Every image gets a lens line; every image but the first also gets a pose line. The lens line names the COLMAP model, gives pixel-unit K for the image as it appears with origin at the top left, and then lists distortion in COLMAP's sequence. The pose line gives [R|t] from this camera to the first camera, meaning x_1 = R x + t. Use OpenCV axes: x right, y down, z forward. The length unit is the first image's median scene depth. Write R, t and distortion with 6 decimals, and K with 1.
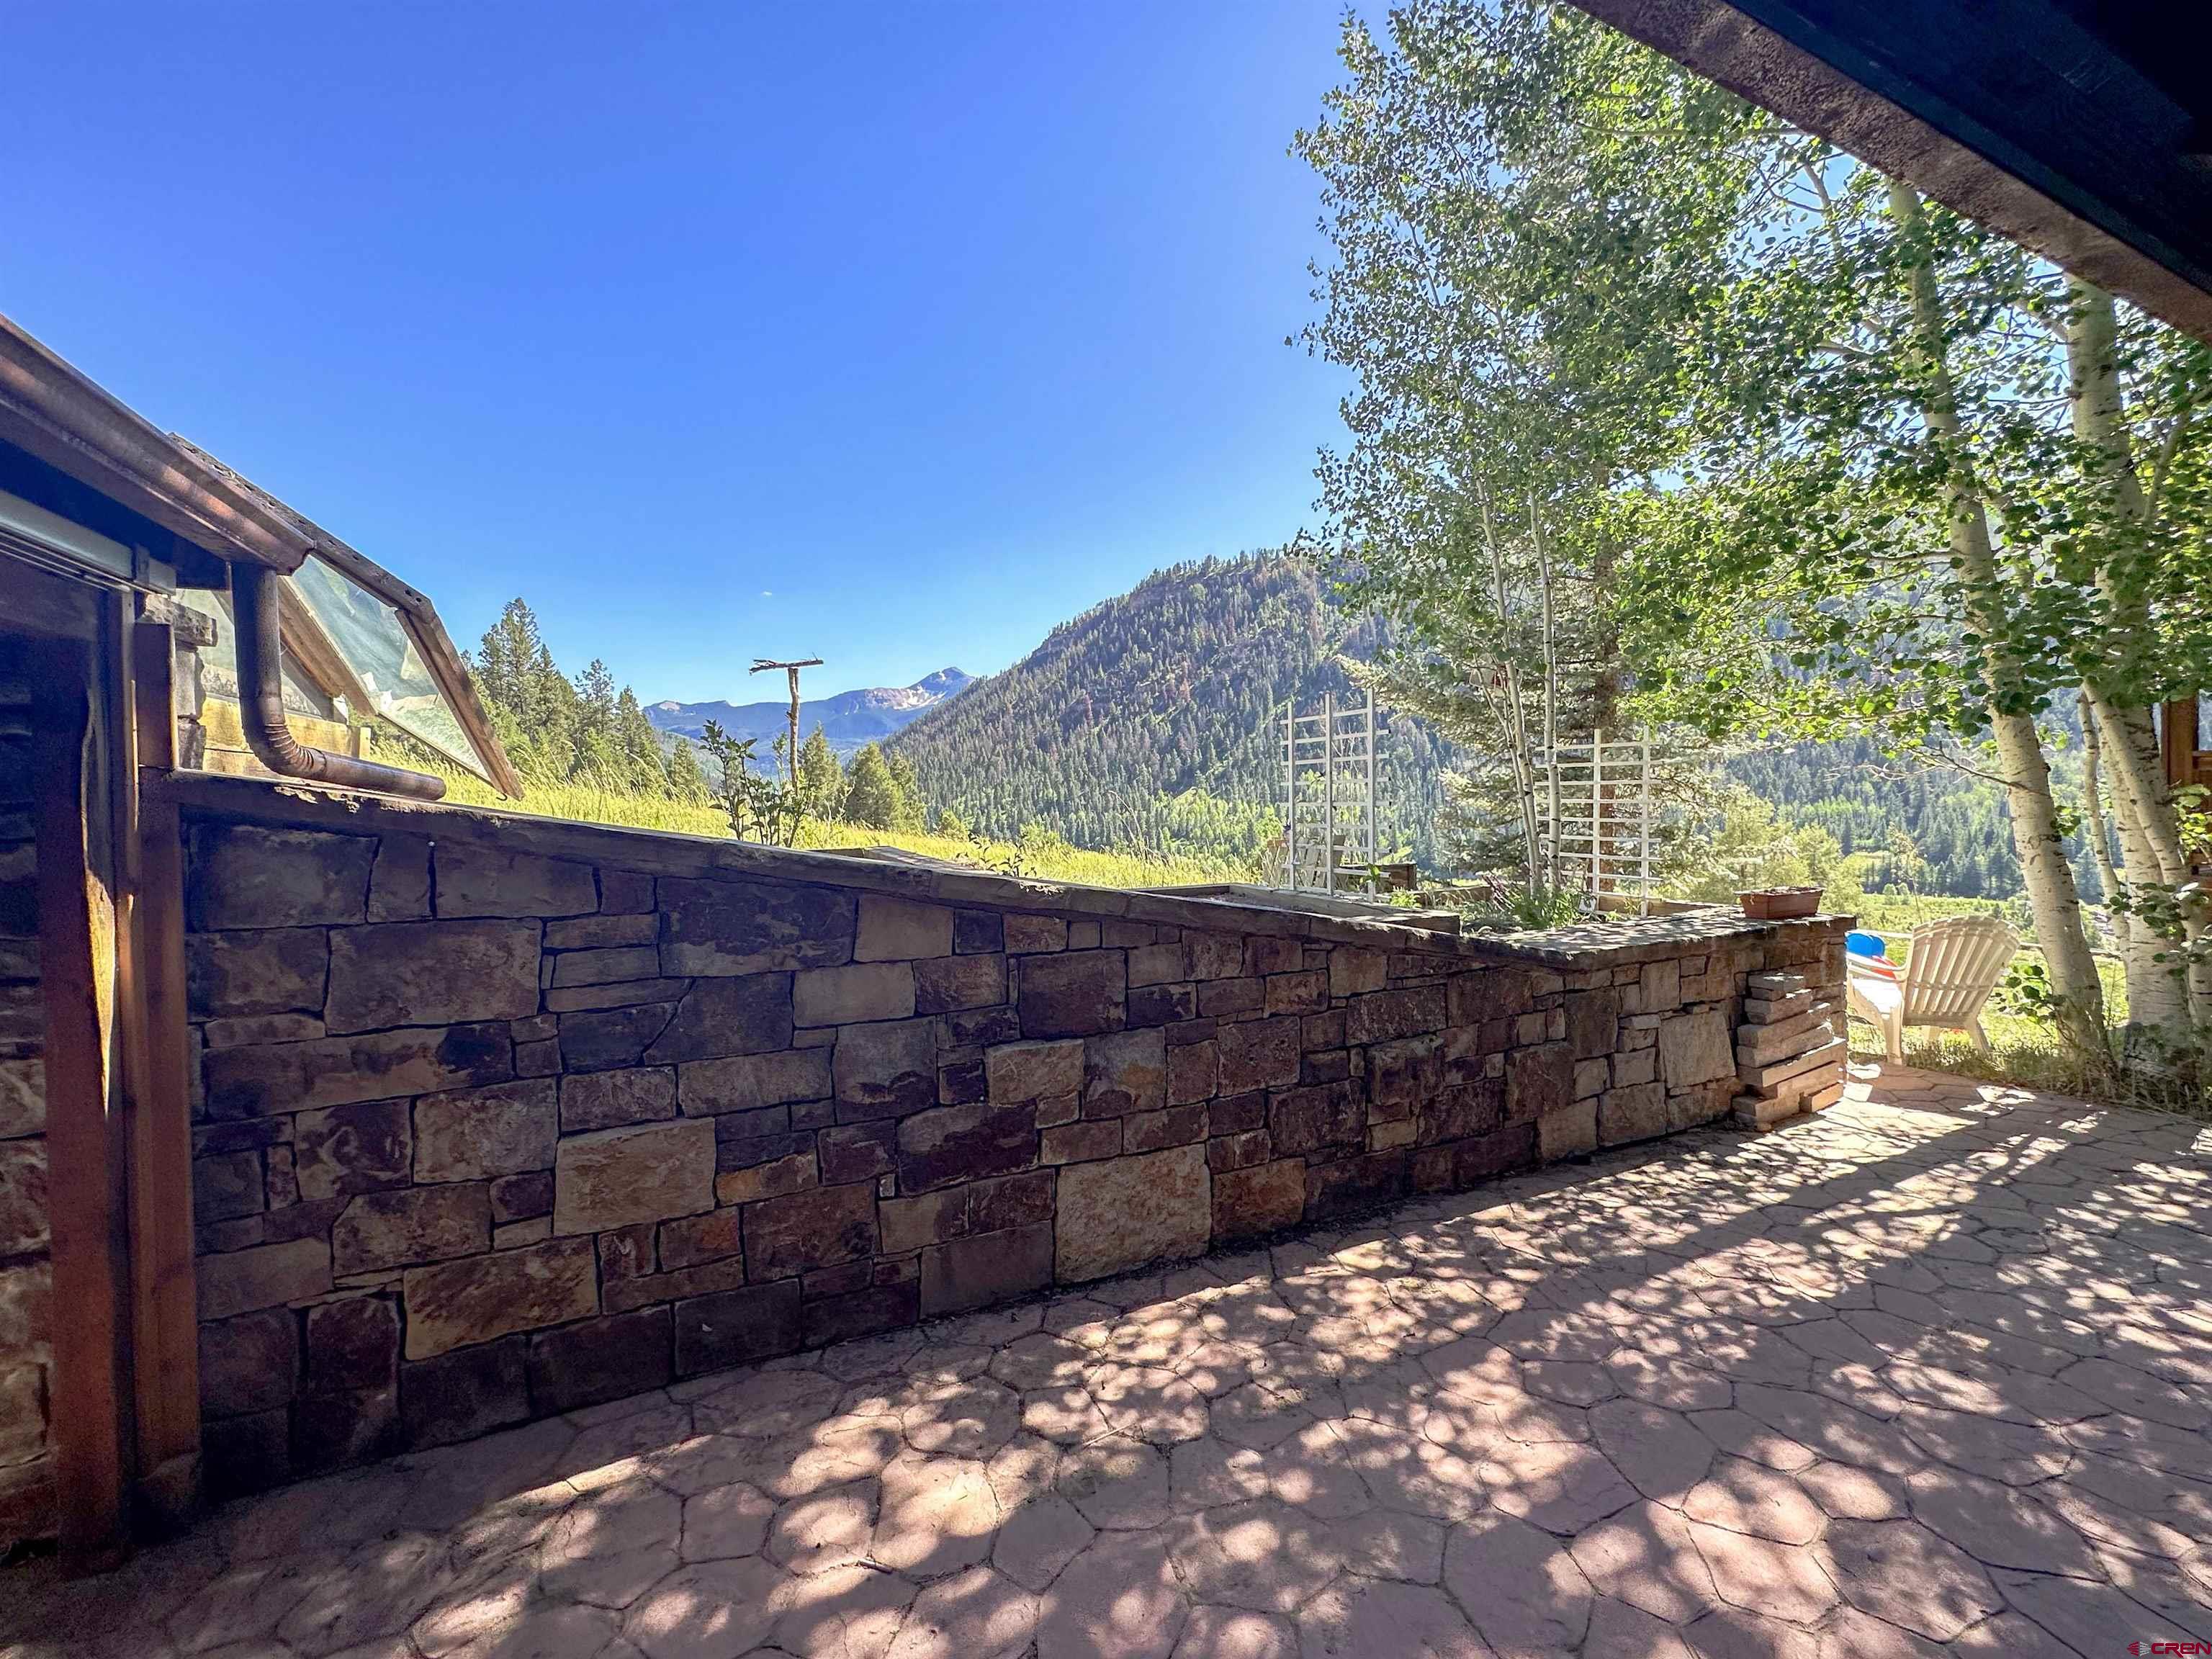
lens RADIAL K [[887.6, 0, 1106.0], [0, 887.6, 829.5], [0, 0, 1]] dist [-0.000368, 0.000099]
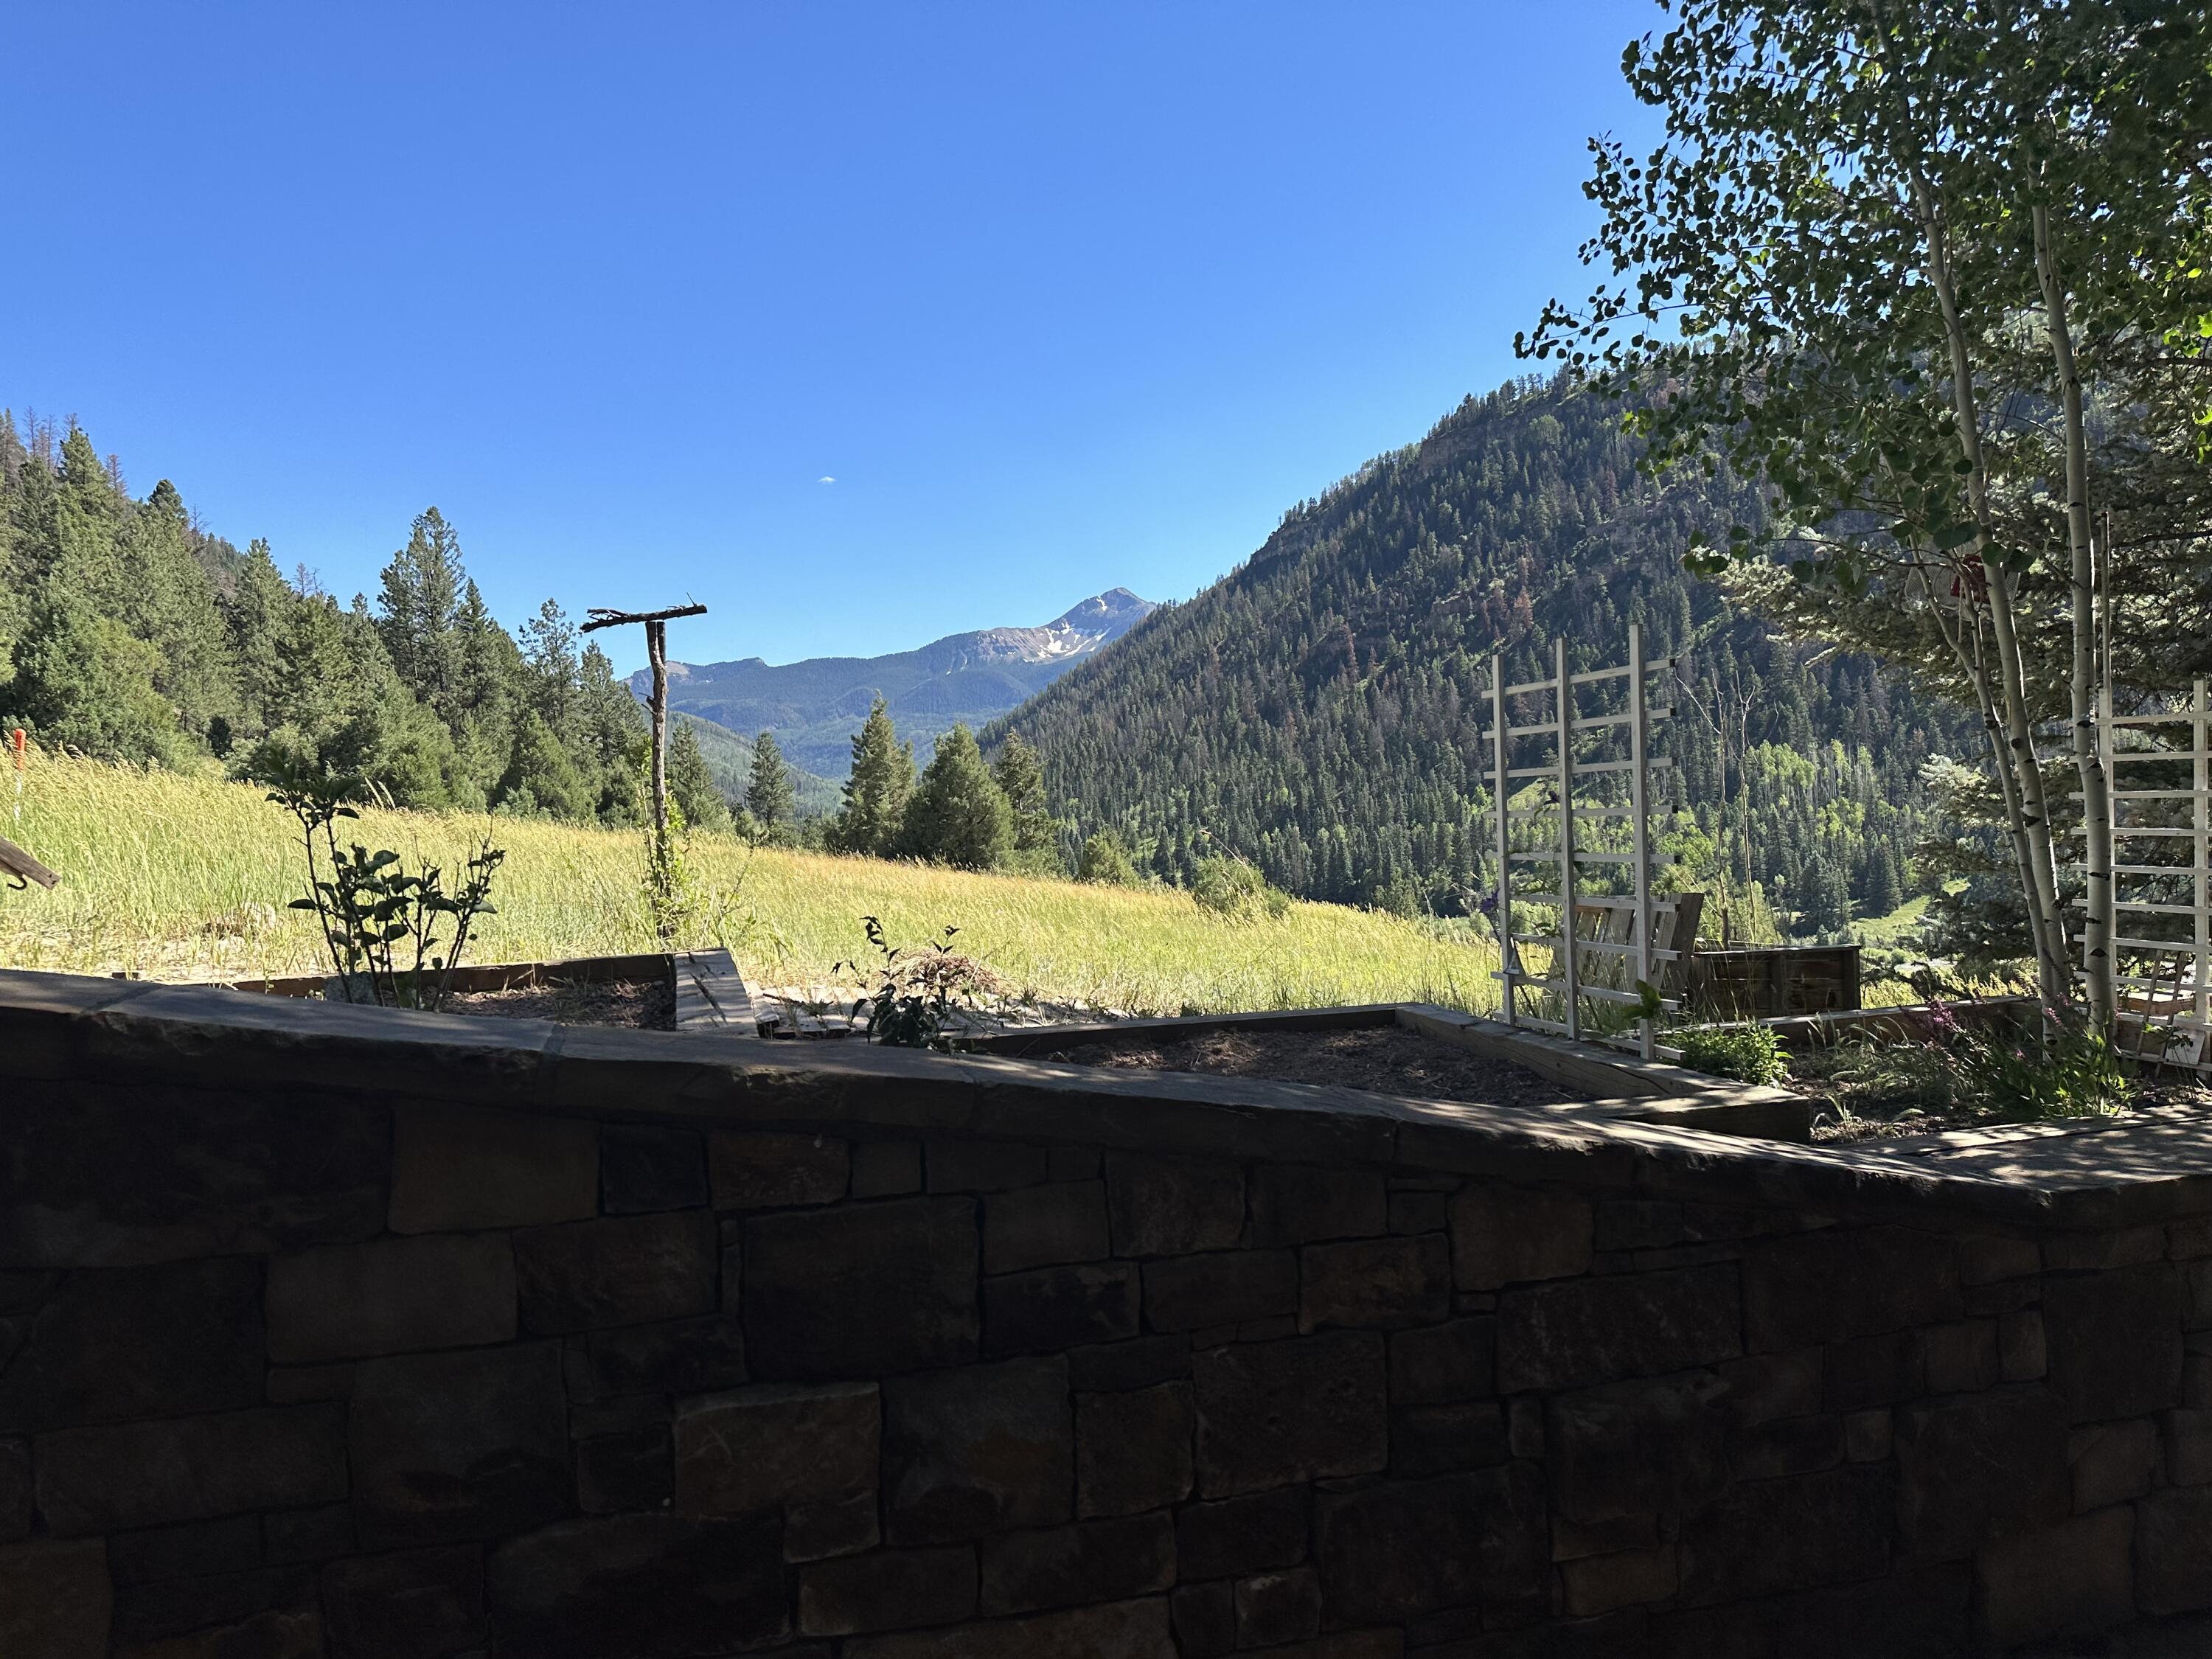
lens RADIAL K [[1535.3, 0, 1102.1], [0, 1535.3, 864.7], [0, 0, 1]] dist [0.068852, -0.082283]
pose [[0.984722, -0.016210, -0.173378, 0.232355], [0.016344, 0.999866, -0.000656, -0.046178], [0.173366, -0.002188, 0.984855, 0.161929]]
